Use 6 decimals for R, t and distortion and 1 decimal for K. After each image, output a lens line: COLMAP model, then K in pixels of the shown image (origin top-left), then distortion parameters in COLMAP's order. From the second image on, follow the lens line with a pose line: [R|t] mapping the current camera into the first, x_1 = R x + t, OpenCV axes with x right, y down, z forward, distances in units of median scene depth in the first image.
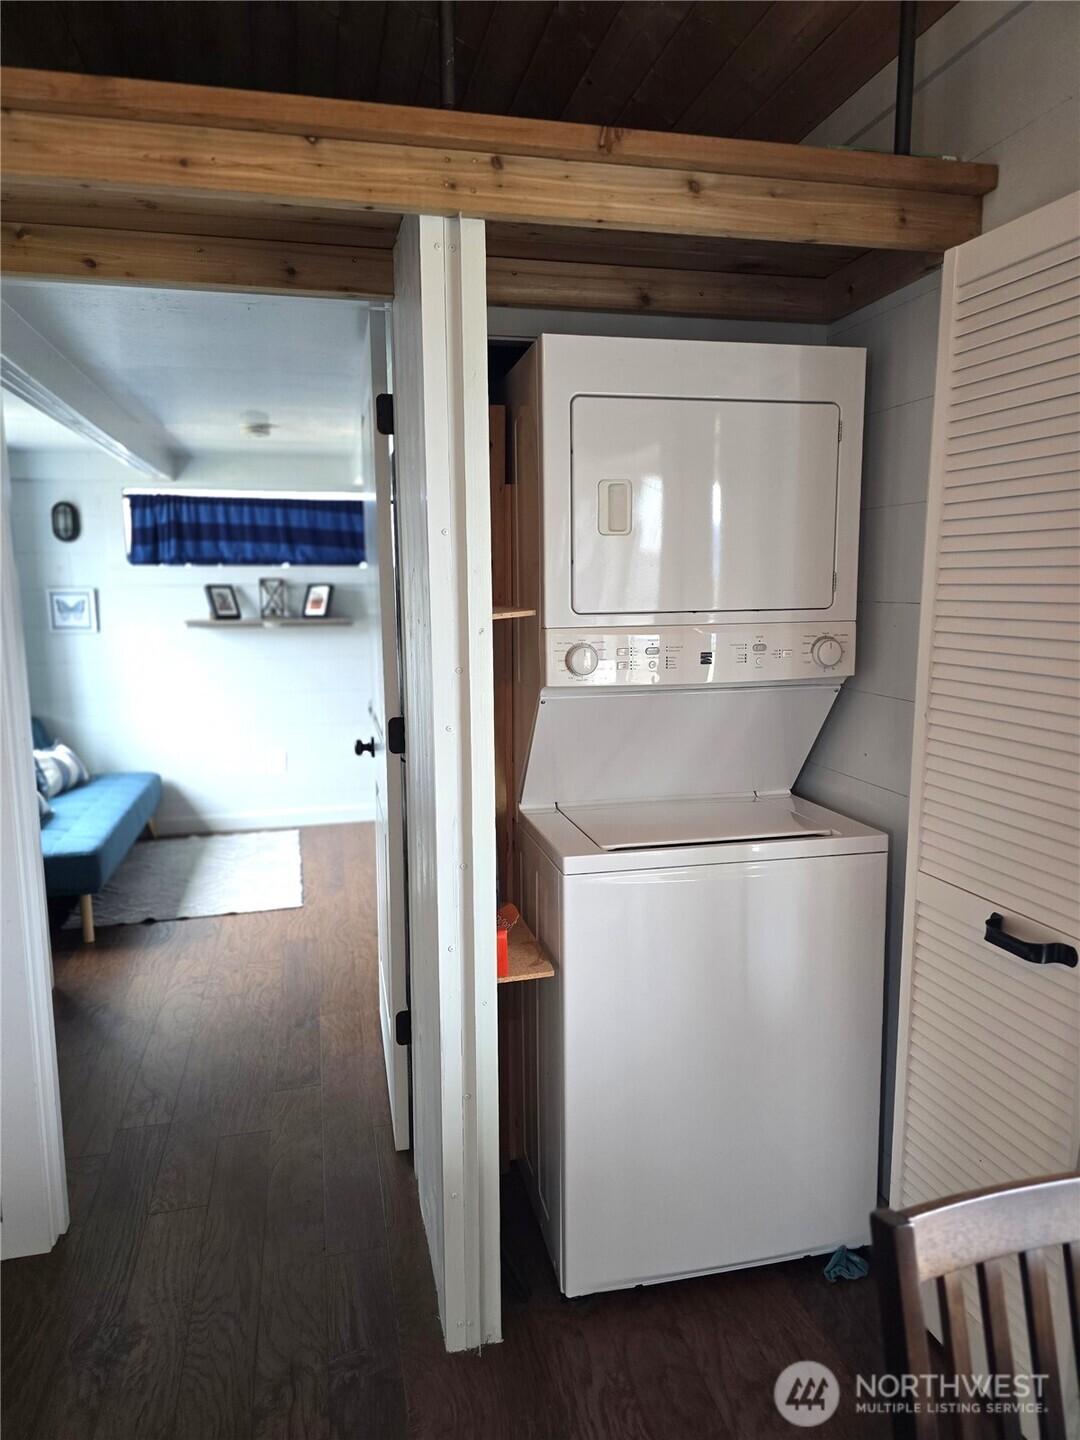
lens RADIAL K [[983.6, 0, 547.4], [0, 983.6, 720.3], [0, 0, 1]] dist [0.066271, -0.064212]
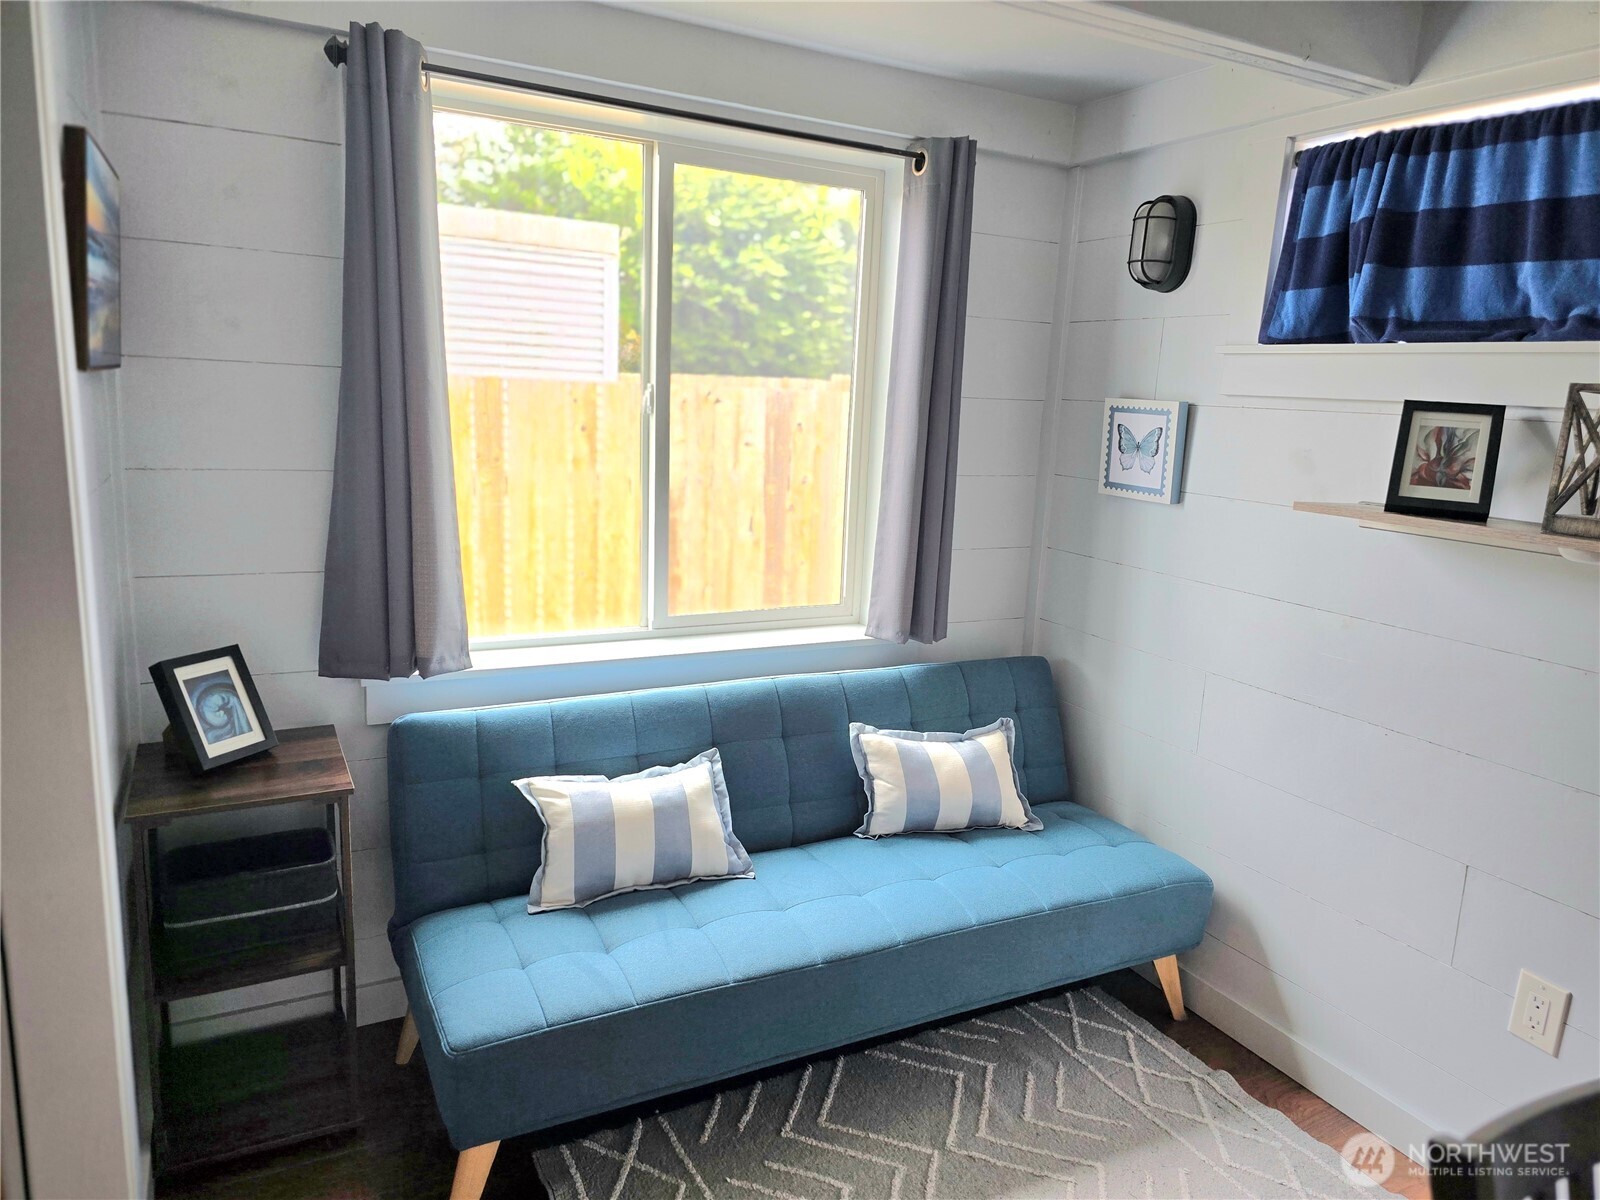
lens RADIAL K [[1075.6, 0, 799.1], [0, 1075.6, 593.1], [0, 0, 1]] dist [0.055591, -0.045627]
pose [[0.244077, 0.203947, -0.948067, -0.045434], [-0.188457, 0.968972, 0.159926, -0.096167], [0.951268, 0.139635, 0.274939, 0.728877]]
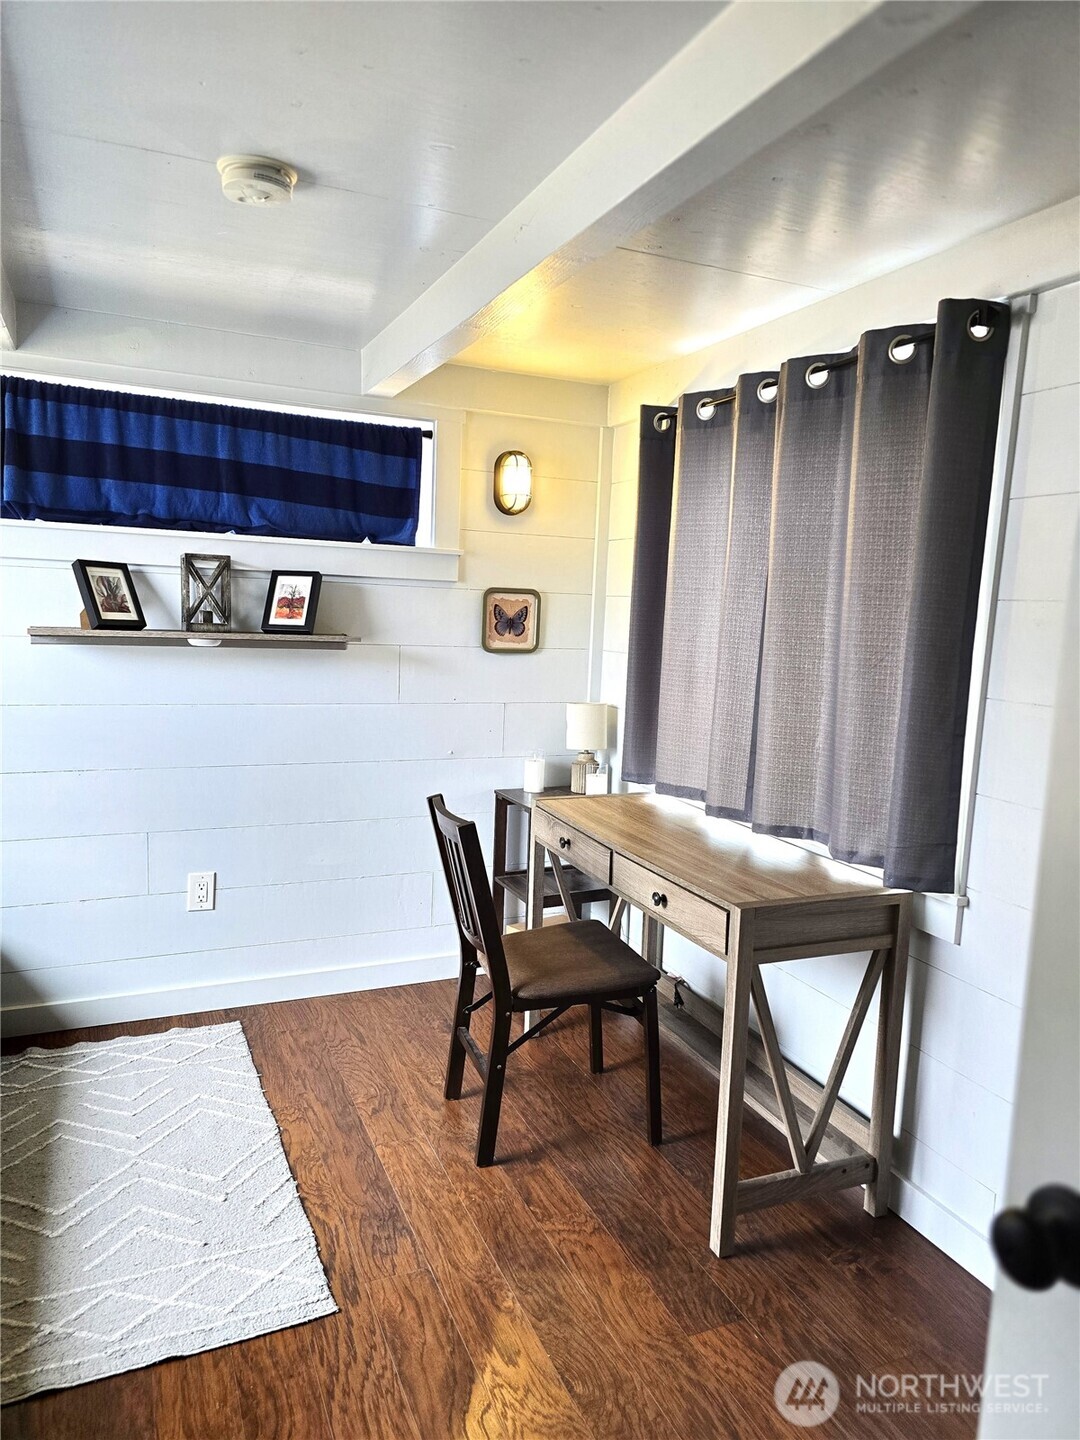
lens RADIAL K [[975.1, 0, 538.8], [0, 975.1, 736.2], [0, 0, 1]] dist [0.082523, -0.087039]
pose [[0.984629, 0.021889, 0.173284, -0.197437], [-0.020167, 0.999728, -0.011688, -0.044688], [-0.173492, 0.008014, 0.984803, 0.459725]]
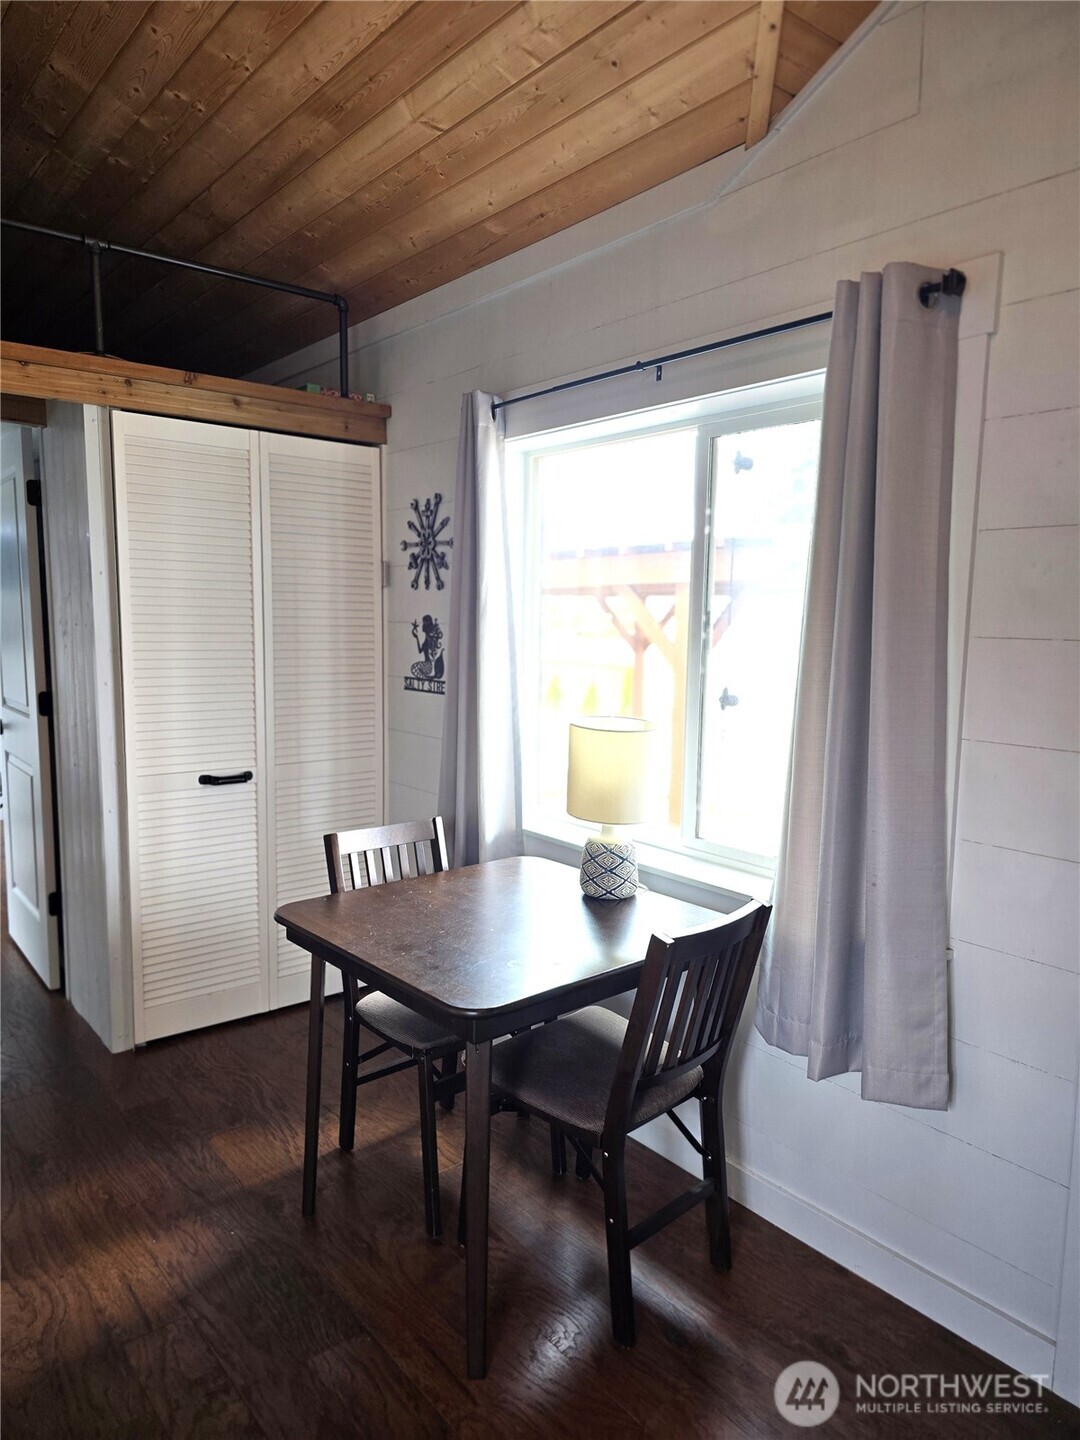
lens RADIAL K [[976.2, 0, 577.4], [0, 976.2, 740.0], [0, 0, 1]] dist [0.000945, -0.007016]
pose [[0.895201, -0.031420, 0.444553, -0.037379], [0.041496, 0.999055, -0.012950, 0.051195], [-0.443726, 0.030040, 0.895659, -0.289490]]
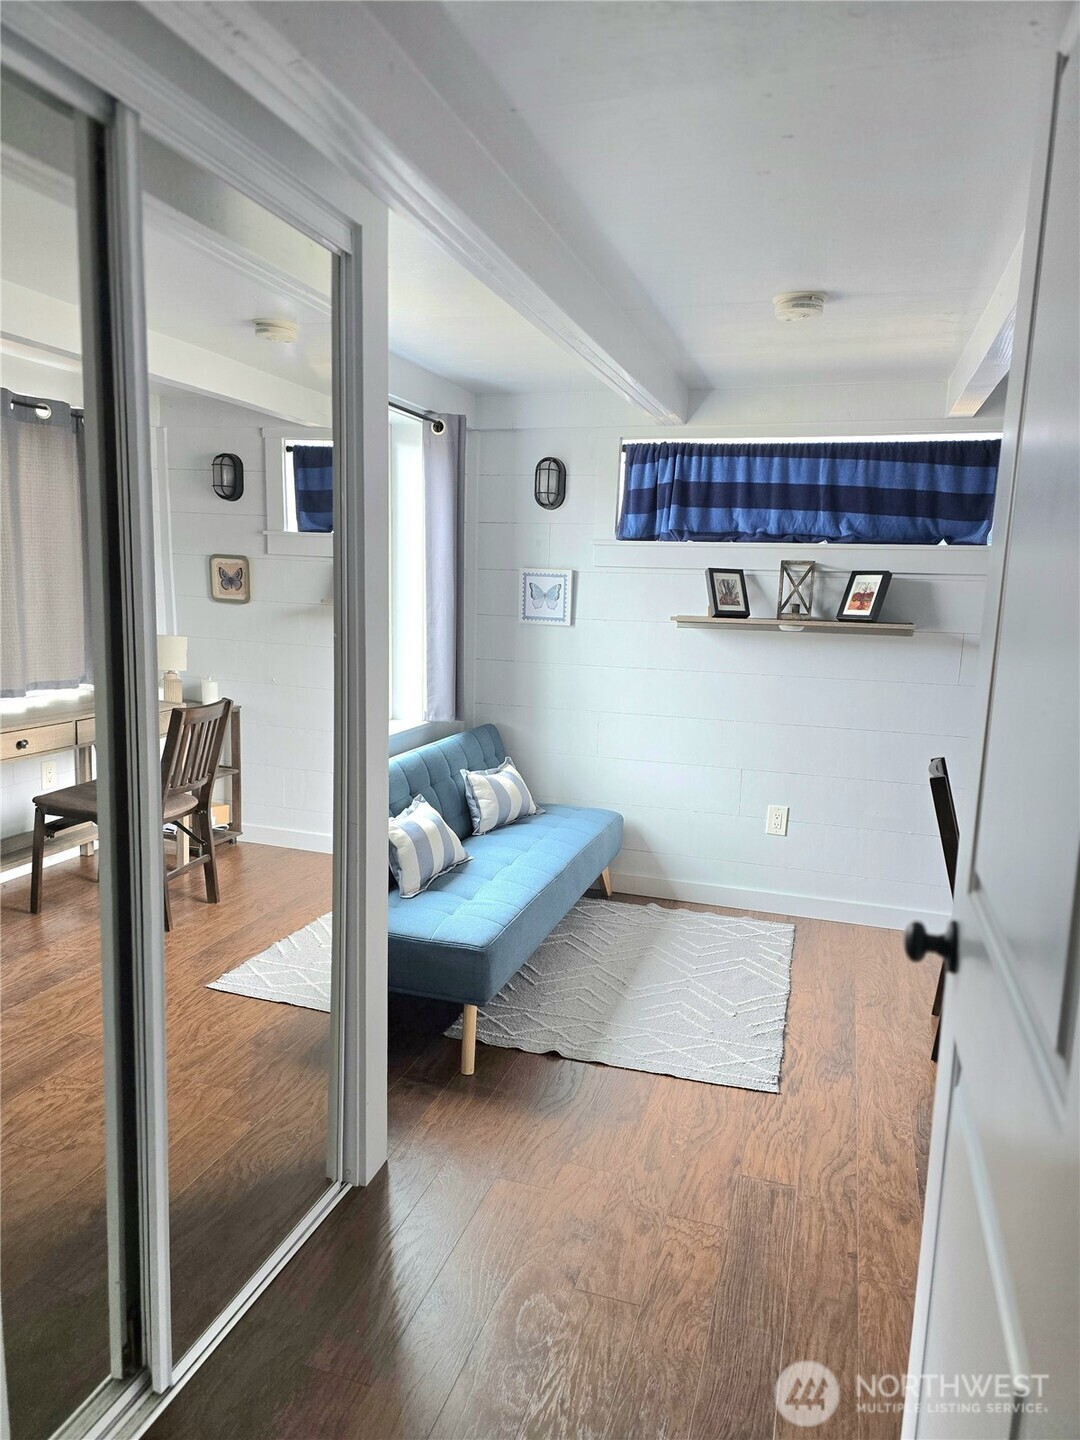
lens RADIAL K [[961.2, 0, 533.0], [0, 961.2, 745.8], [0, 0, 1]] dist [0.076084, -0.110144]
pose [[0.854136, 0.121274, -0.505712, -0.081938], [-0.110038, 0.992557, 0.052173, -0.030761], [0.508275, 0.011085, 0.861123, 0.331806]]
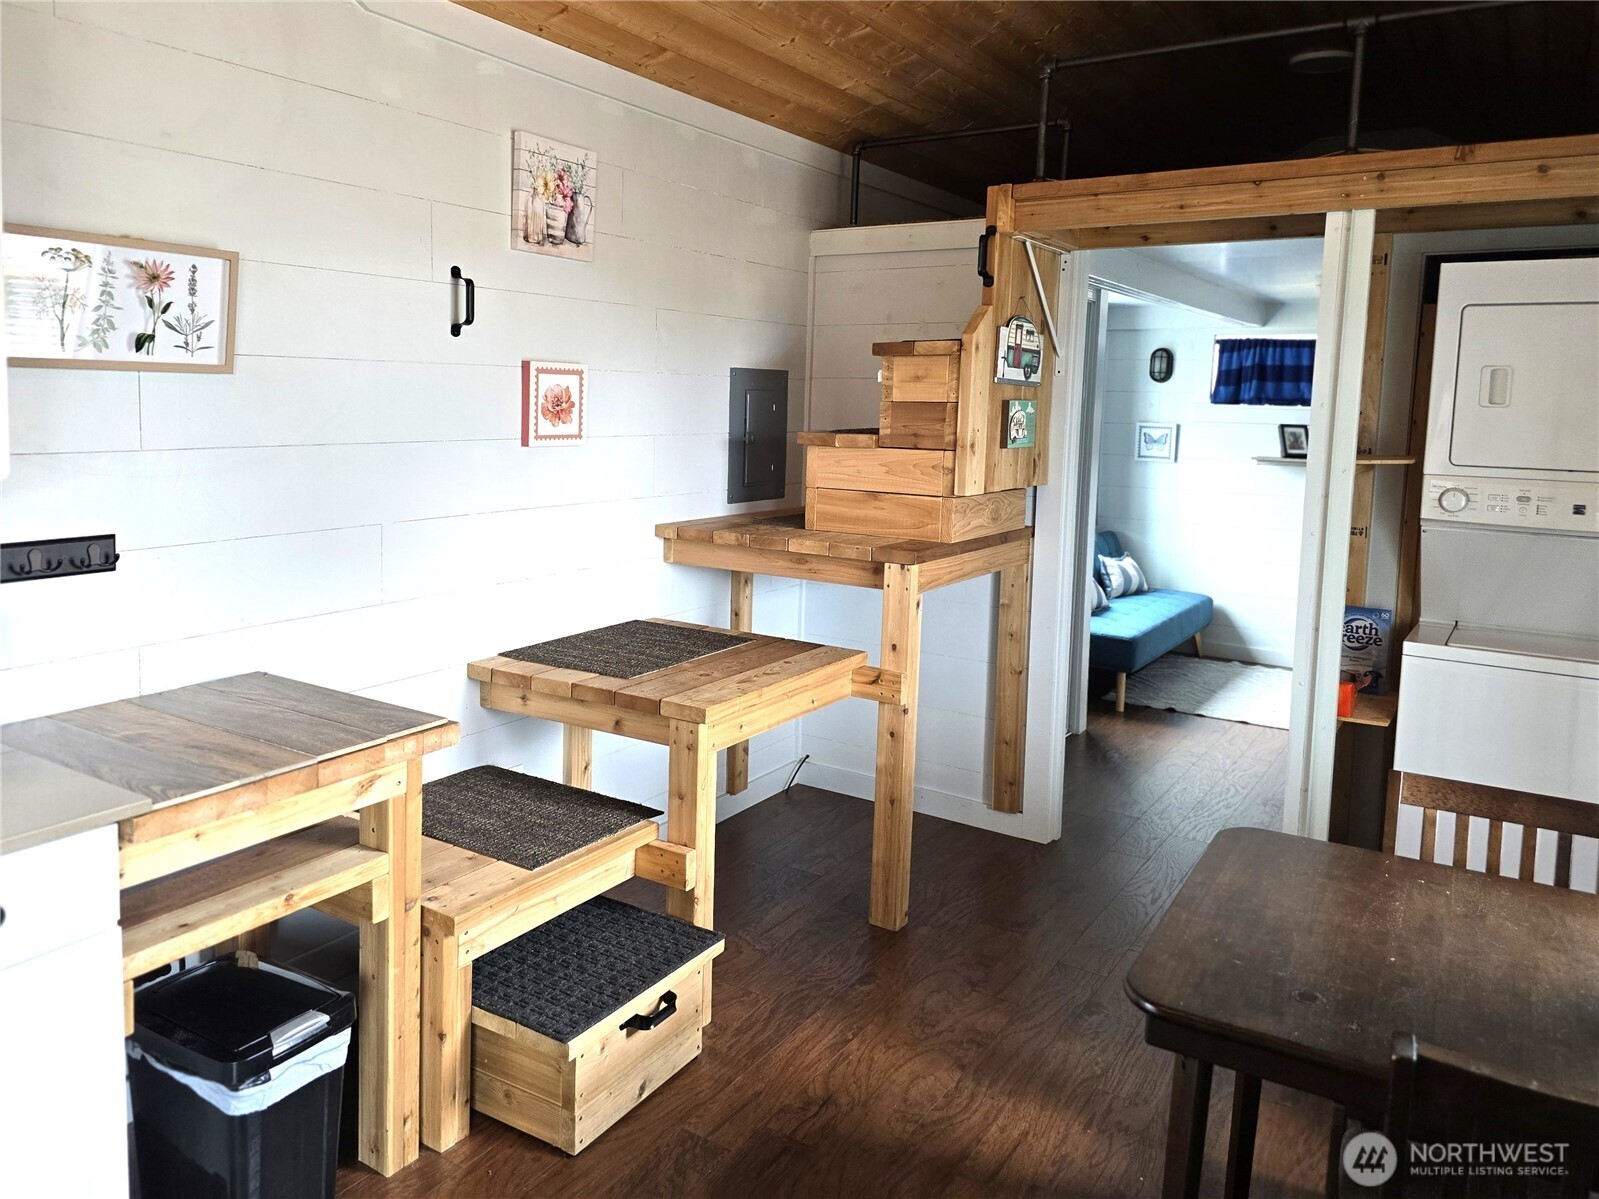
lens RADIAL K [[1187.7, 0, 721.5], [0, 1187.7, 509.9], [0, 0, 1]] dist [0.079851, -0.082040]
pose [[0.675016, 0.096101, -0.731517, 0.196103], [-0.135503, 0.990764, 0.005122, 0.026484], [0.725253, 0.095665, 0.681804, -0.284730]]
